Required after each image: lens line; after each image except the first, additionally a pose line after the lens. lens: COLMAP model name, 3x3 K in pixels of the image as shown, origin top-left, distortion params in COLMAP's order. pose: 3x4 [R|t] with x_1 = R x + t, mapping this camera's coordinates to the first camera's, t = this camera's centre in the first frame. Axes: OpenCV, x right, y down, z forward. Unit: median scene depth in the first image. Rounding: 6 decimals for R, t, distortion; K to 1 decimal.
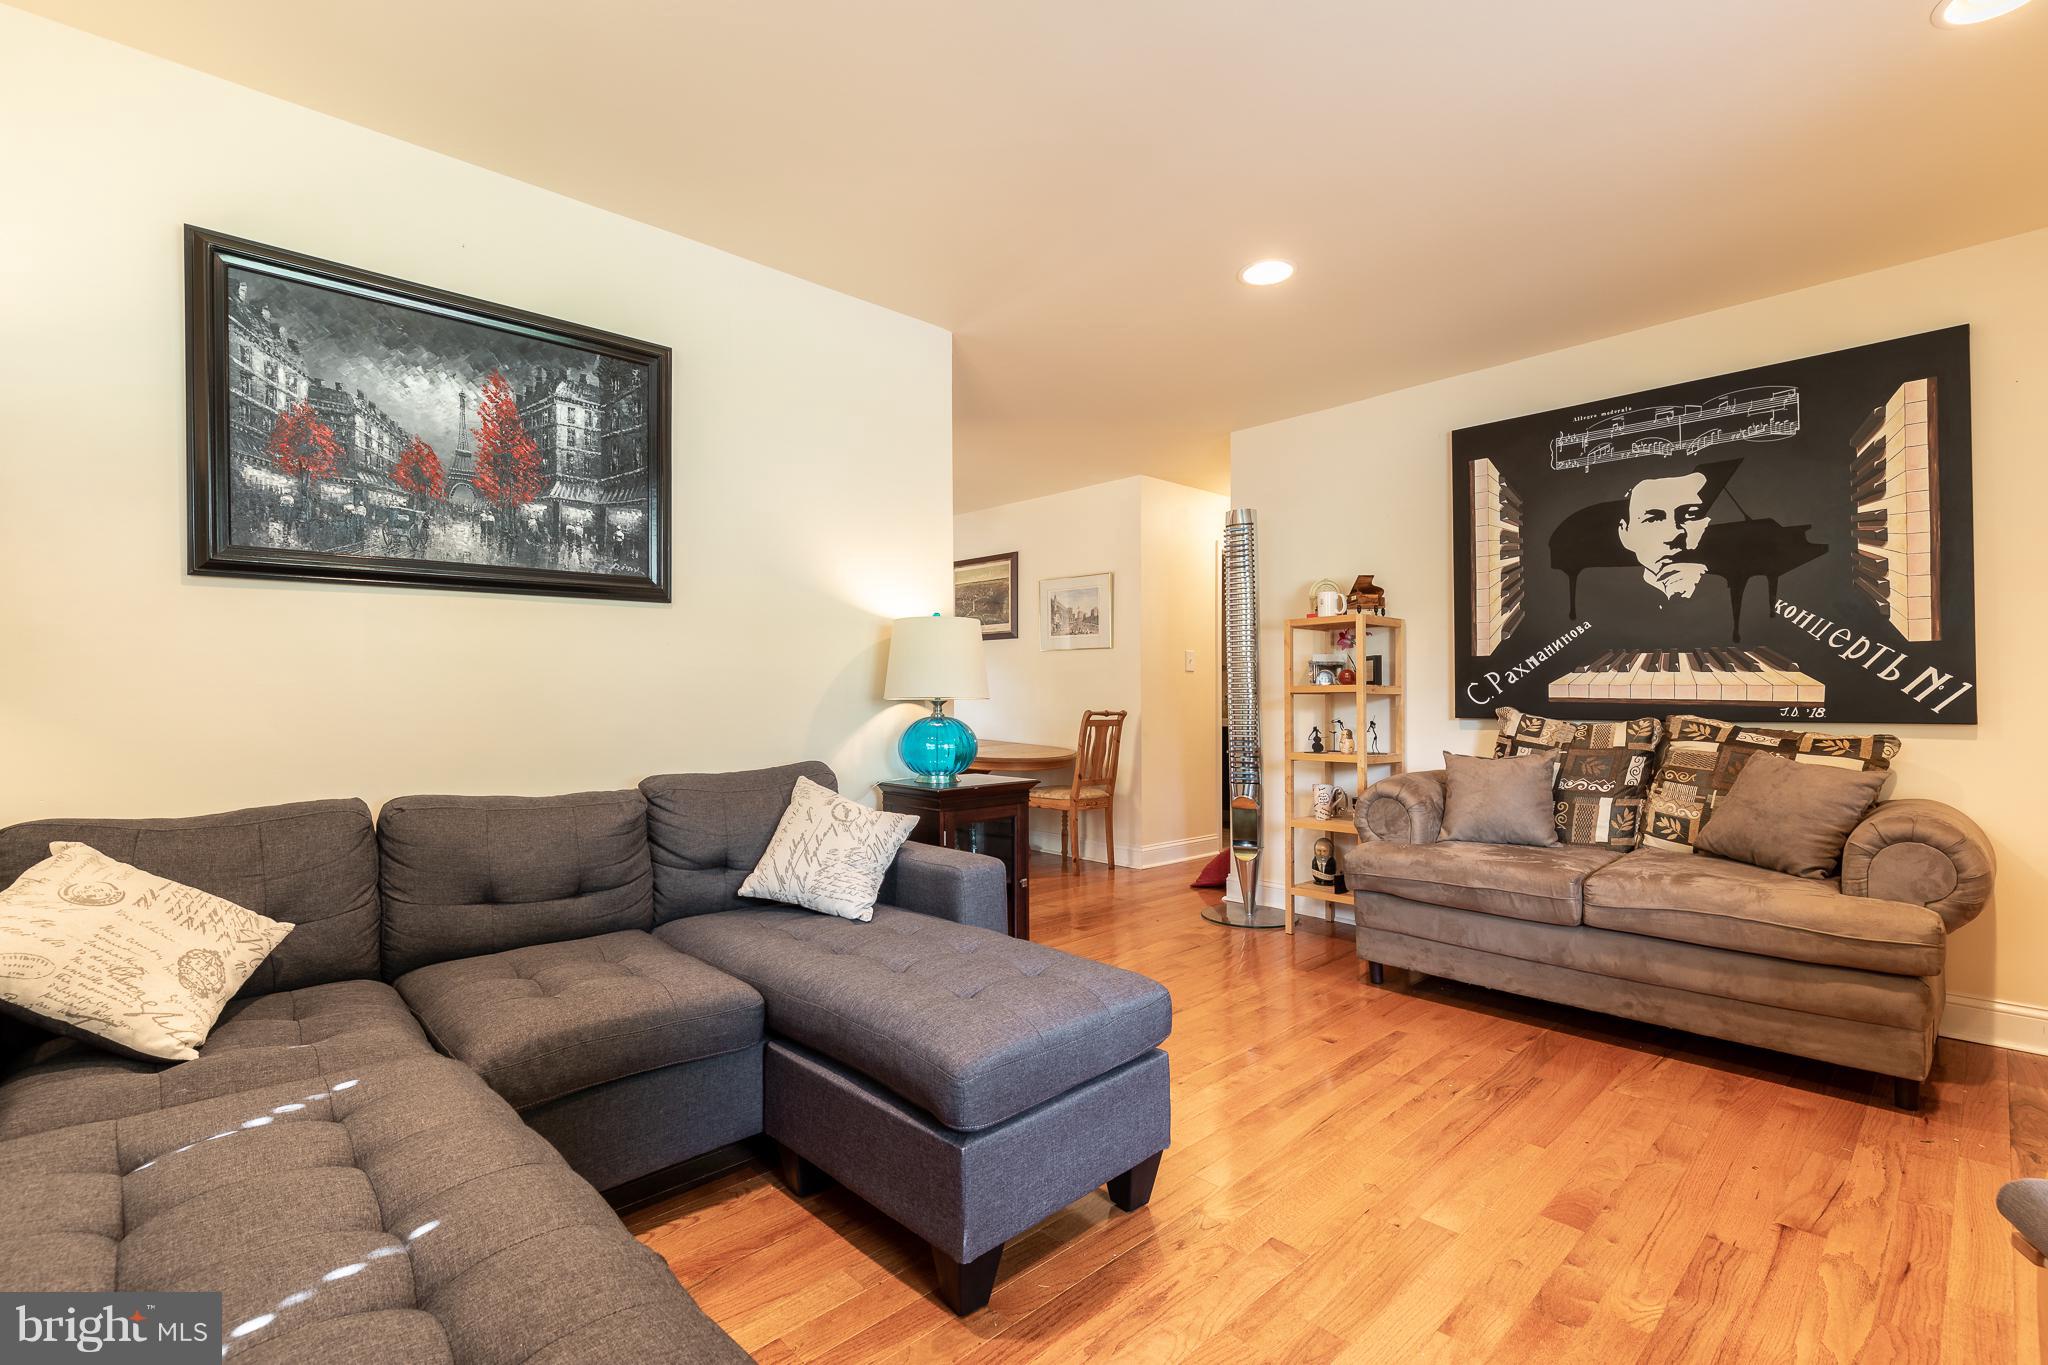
lens RADIAL K [[924.9, 0, 1019.3], [0, 924.9, 687.2], [0, 0, 1]] dist [0.008332, -0.001106]
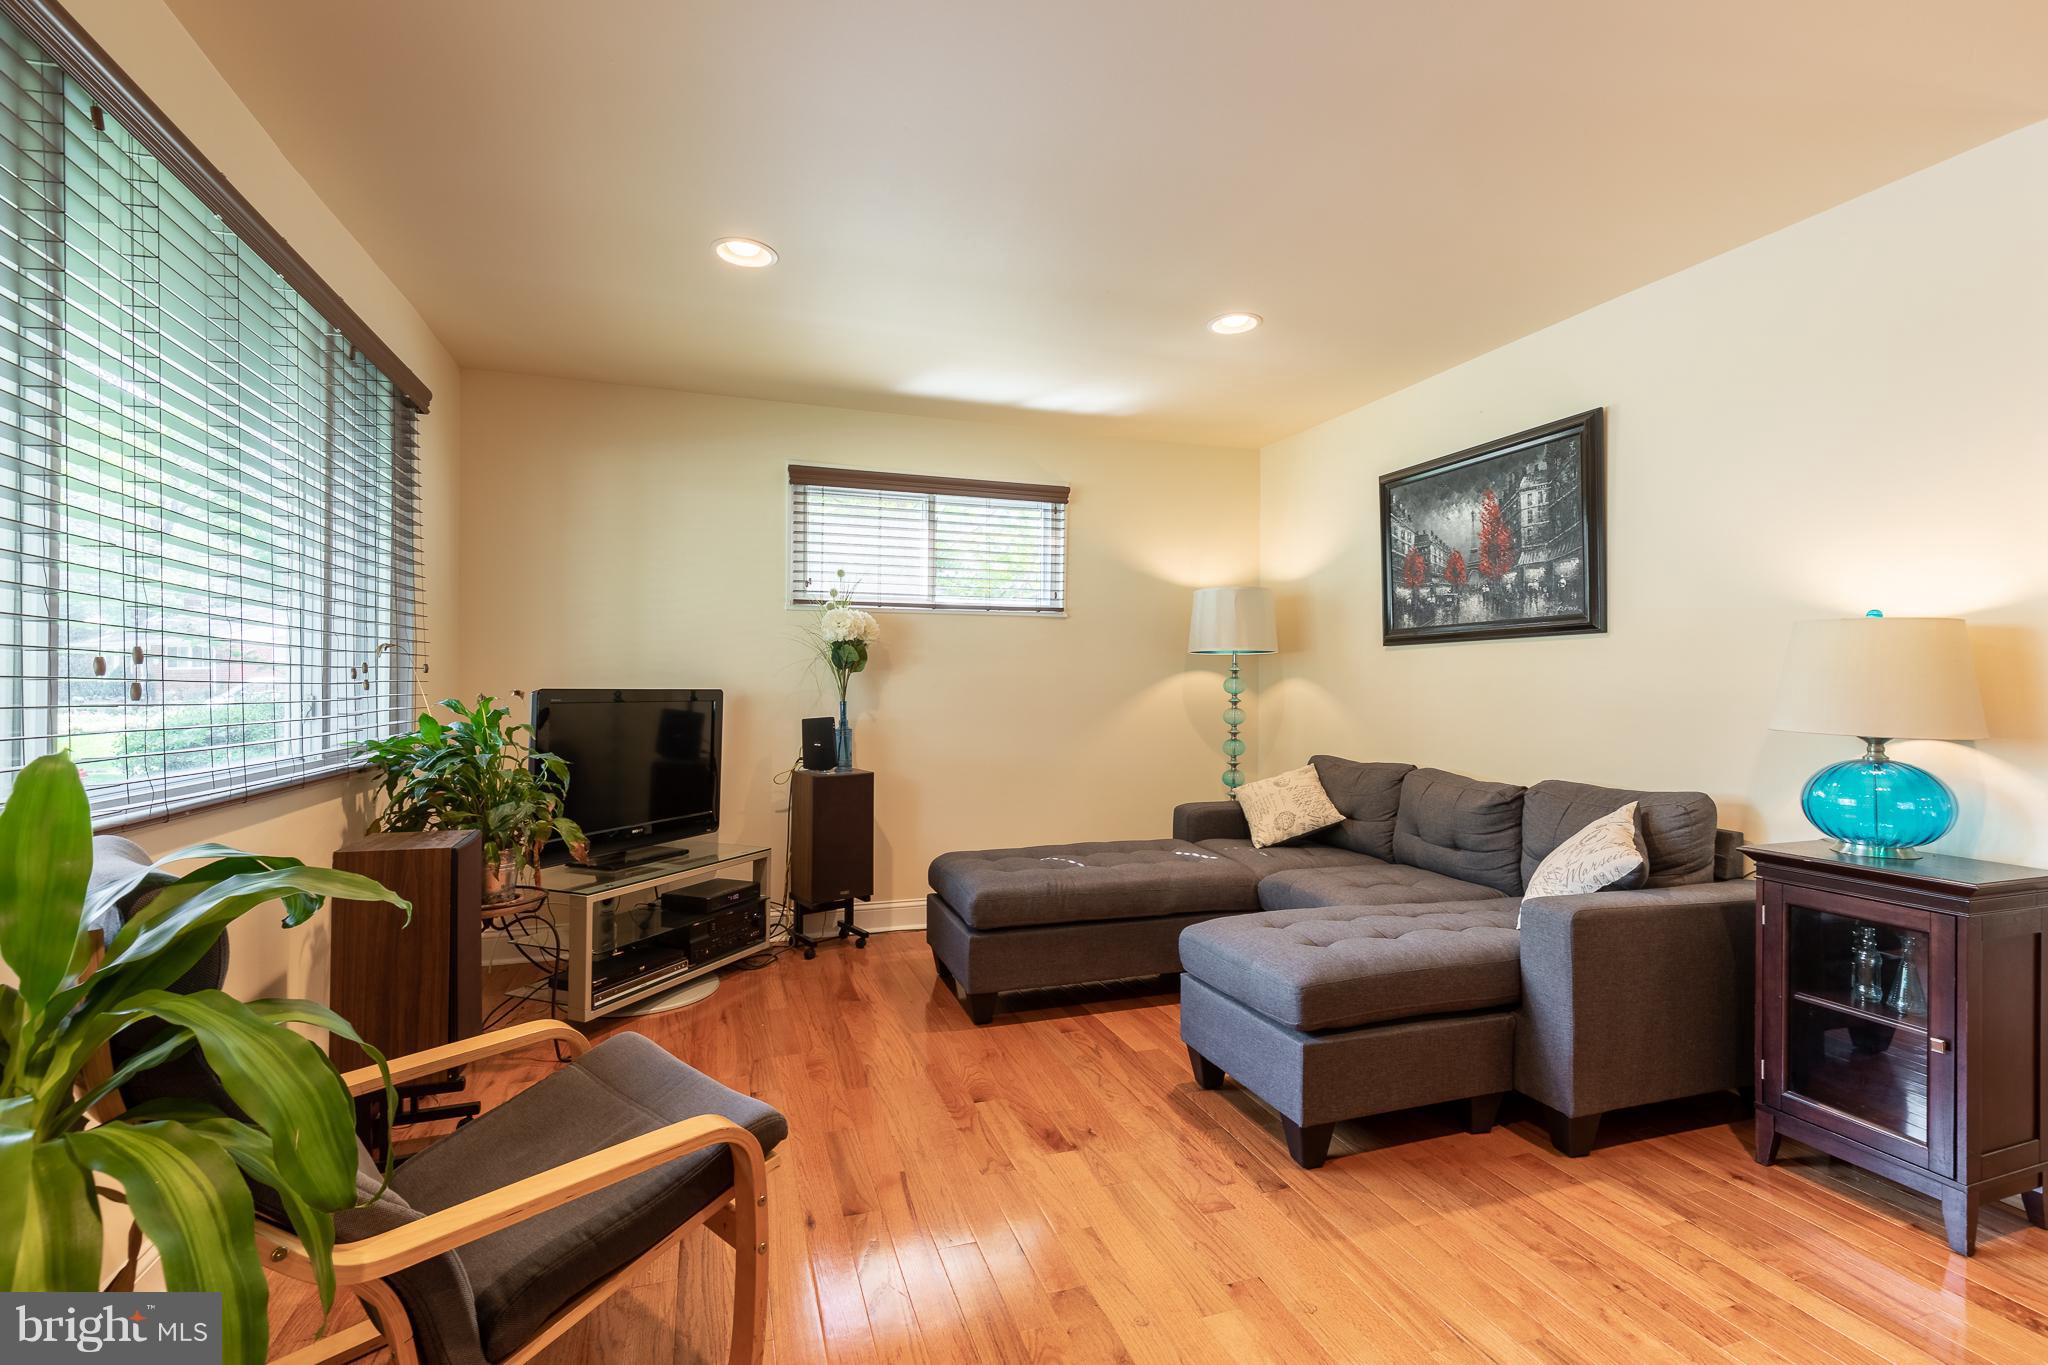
lens RADIAL K [[924.9, 0, 1024.2], [0, 924.9, 687.4], [0, 0, 1]] dist [0.008332, -0.001106]
pose [[-0.418940, 0.006633, -0.907990, 1.069002], [0.002197, 0.999978, 0.006292, -0.037465], [0.908011, 0.000641, -0.418945, 0.944812]]
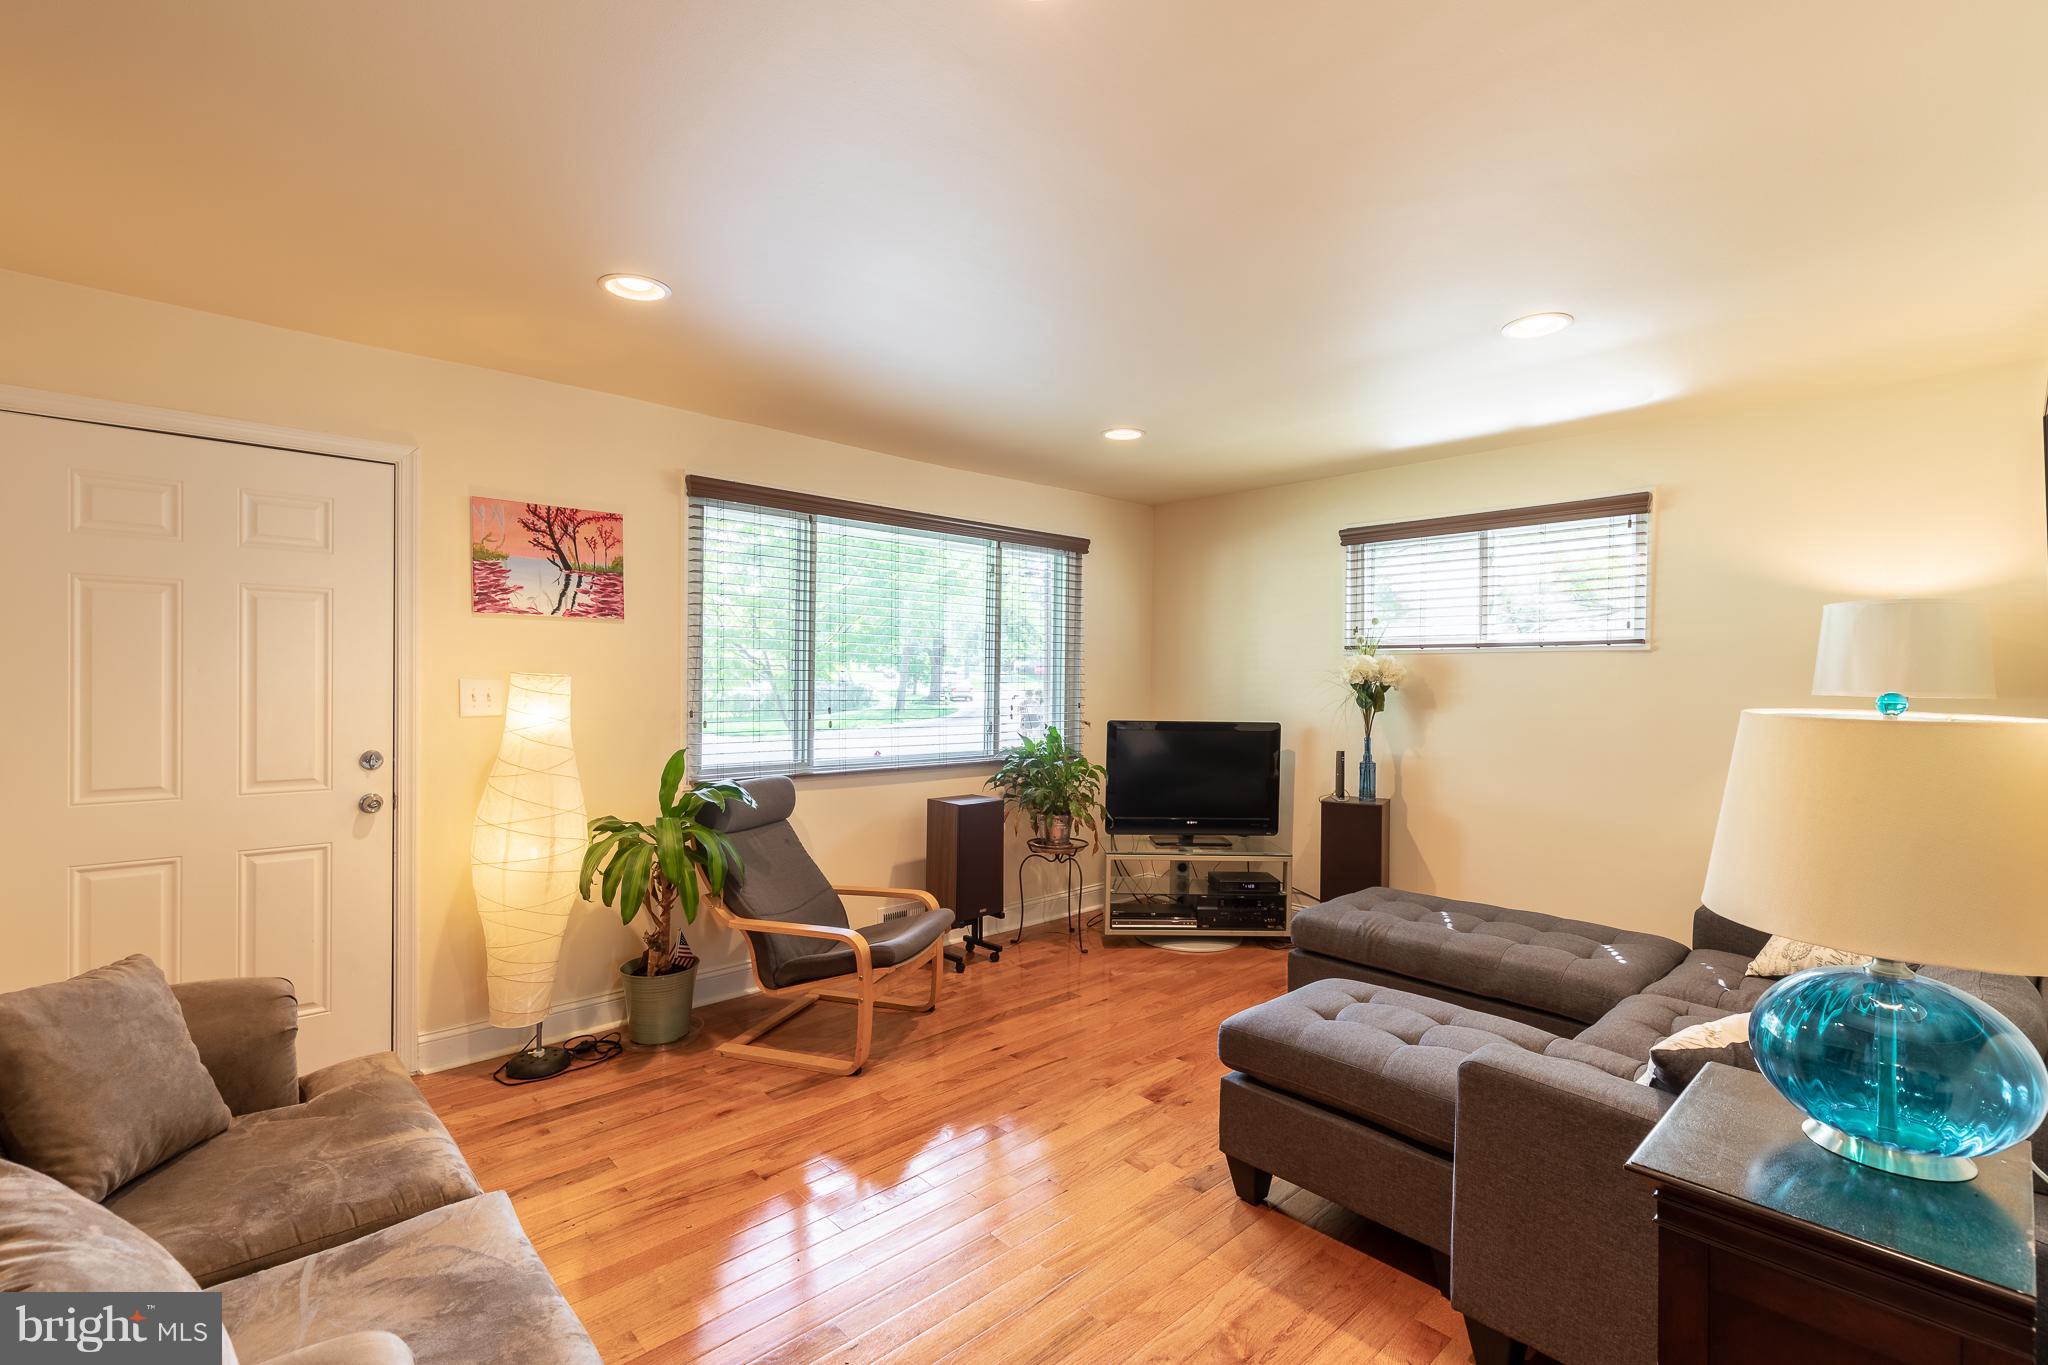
lens RADIAL K [[924.9, 0, 1011.3], [0, 924.9, 678.2], [0, 0, 1]] dist [0.008332, -0.001106]
pose [[-0.999398, -0.002384, 0.034602, 0.326196], [-0.002497, 0.999992, -0.003219, -0.115147], [-0.034594, -0.003303, -0.999396, 1.839797]]
